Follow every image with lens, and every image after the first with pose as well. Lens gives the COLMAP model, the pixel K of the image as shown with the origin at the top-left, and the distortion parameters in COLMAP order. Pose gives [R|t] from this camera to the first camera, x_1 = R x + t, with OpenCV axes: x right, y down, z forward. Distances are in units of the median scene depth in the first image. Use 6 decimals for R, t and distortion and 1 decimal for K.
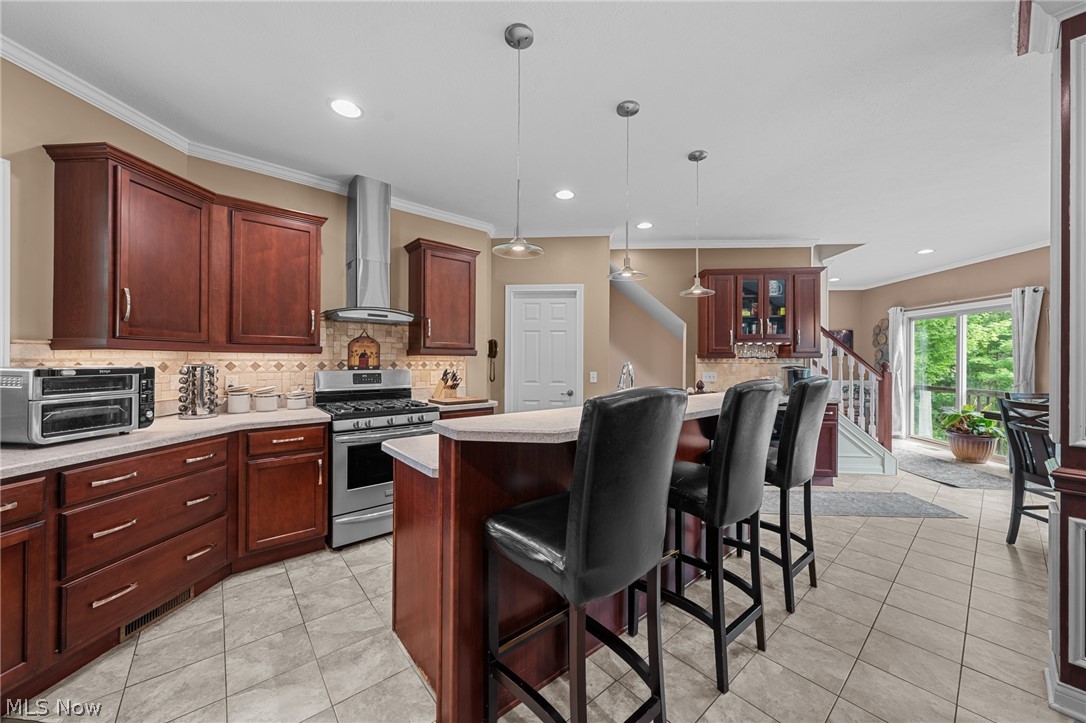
lens RADIAL K [[390.8, 0, 546.6], [0, 390.8, 359.6], [0, 0, 1]] dist [-0.001187, 0.000068]
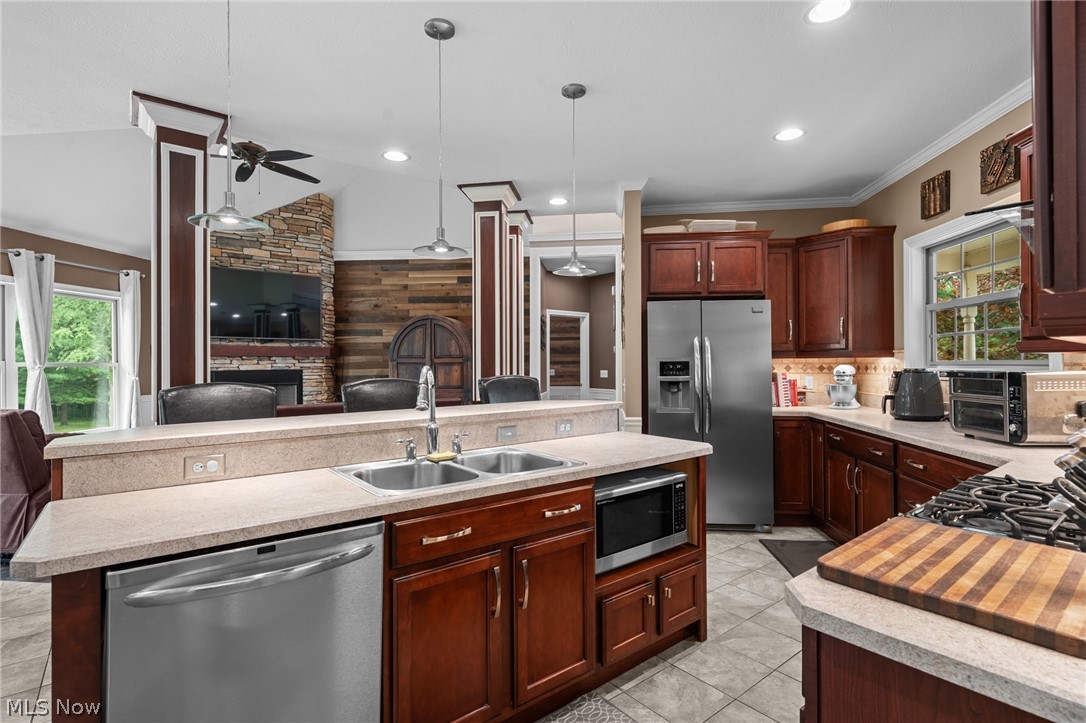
lens RADIAL K [[521.5, 0, 543.0], [0, 521.5, 361.5], [0, 0, 1]] dist [0.002844, -0.000125]
pose [[-0.999210, -0.000749, 0.039728, -0.023157], [-0.000889, 0.999993, -0.003515, 0.000180], [-0.039726, -0.003548, -0.999204, 1.493977]]
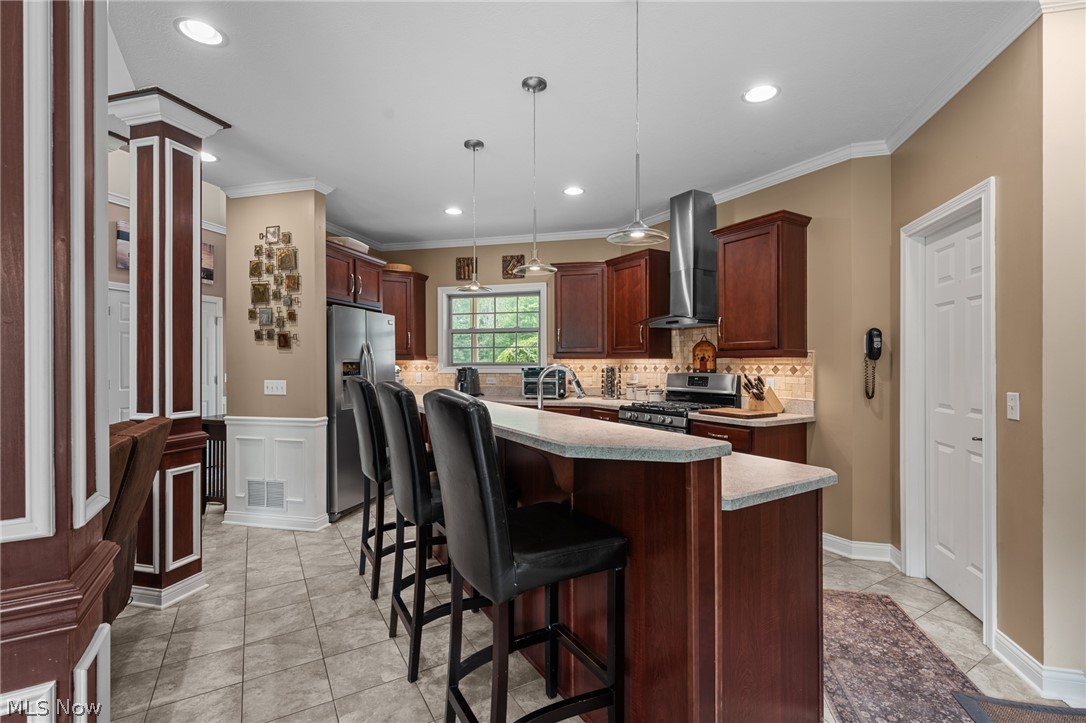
lens RADIAL K [[486.5, 0, 545.8], [0, 486.5, 362.6], [0, 0, 1]] dist [0.002293, 0.000189]
pose [[-0.164836, -0.004291, -0.986312, 0.983838], [0.002668, 0.999985, -0.004796, 0.004337], [0.986317, -0.003422, -0.164822, 0.907464]]
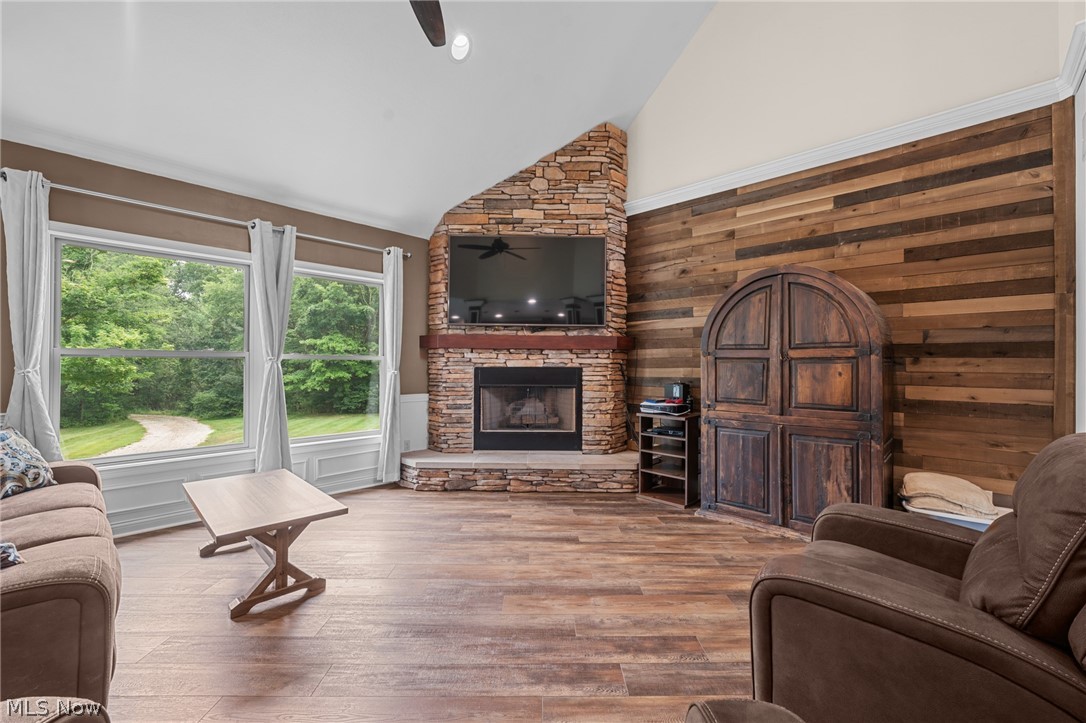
lens RADIAL K [[434.4, 0, 545.5], [0, 434.4, 360.5], [0, 0, 1]] dist [-0.000172, 0.000162]
pose [[-0.767042, -0.005389, 0.641575, 0.376921], [-0.010120, 0.999942, -0.003700, 0.015071], [-0.641517, -0.009331, -0.767052, 0.204750]]
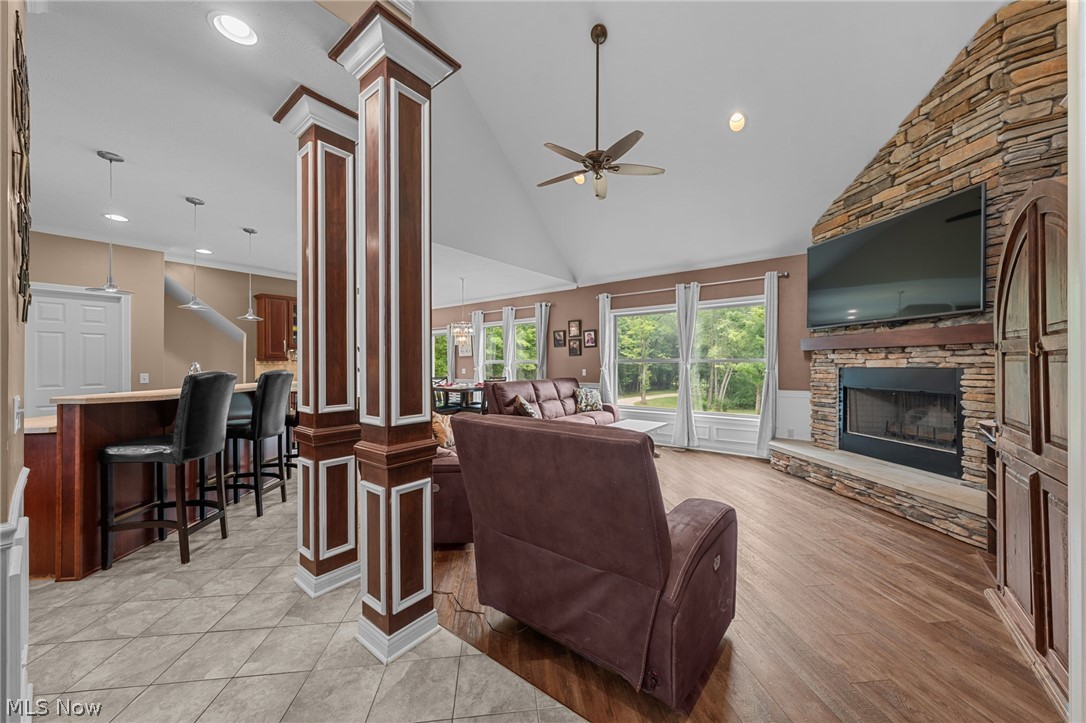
lens RADIAL K [[389.5, 0, 543.1], [0, 389.5, 363.6], [0, 0, 1]] dist [-0.002022, -0.000045]
pose [[0.557314, -0.005501, 0.830284, -0.232762], [0.005573, 0.999980, 0.002884, 0.010511], [-0.830283, 0.003020, 0.557333, -0.767216]]
